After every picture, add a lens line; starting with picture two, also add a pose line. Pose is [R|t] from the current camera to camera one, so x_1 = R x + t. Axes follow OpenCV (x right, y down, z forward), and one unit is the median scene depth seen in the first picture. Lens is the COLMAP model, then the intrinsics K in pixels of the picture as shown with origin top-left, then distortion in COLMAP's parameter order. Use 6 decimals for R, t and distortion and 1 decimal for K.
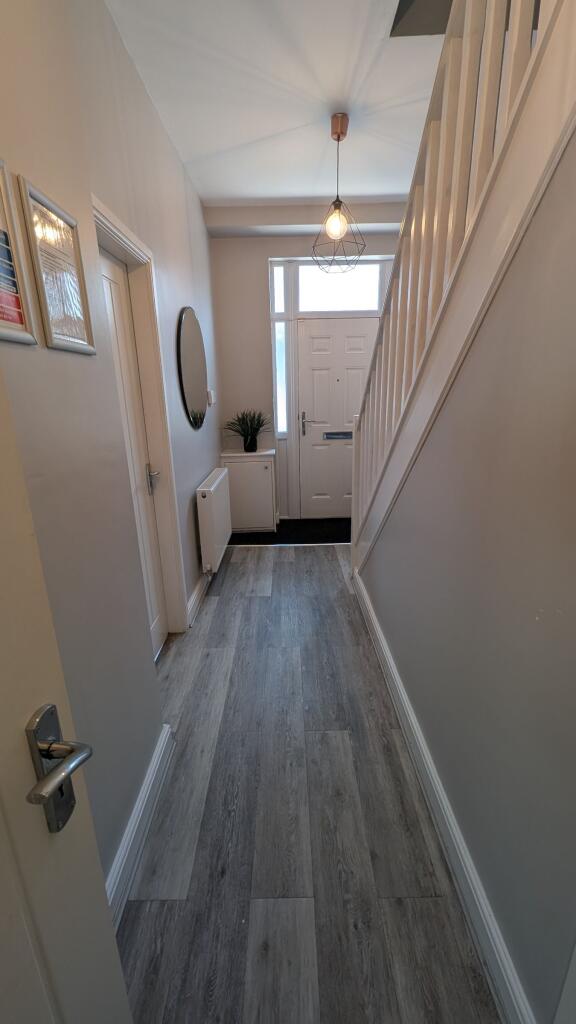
lens RADIAL K [[419.4, 0, 288.4], [0, 419.4, 513.4], [0, 0, 1]] dist [0.001669, 0.000078]
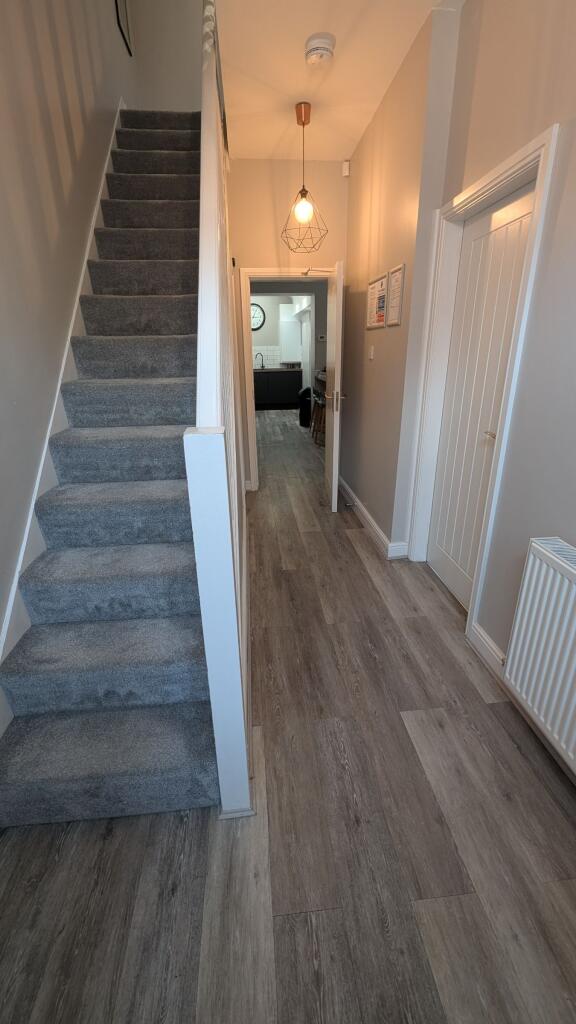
lens RADIAL K [[419.4, 0, 287.5], [0, 419.4, 511.2], [0, 0, 1]] dist [0.001669, 0.000078]
pose [[-0.995367, 0.069899, -0.066018, 0.120842], [0.015101, 0.791767, 0.610637, -0.347009], [0.094954, 0.606811, -0.789154, 1.187857]]
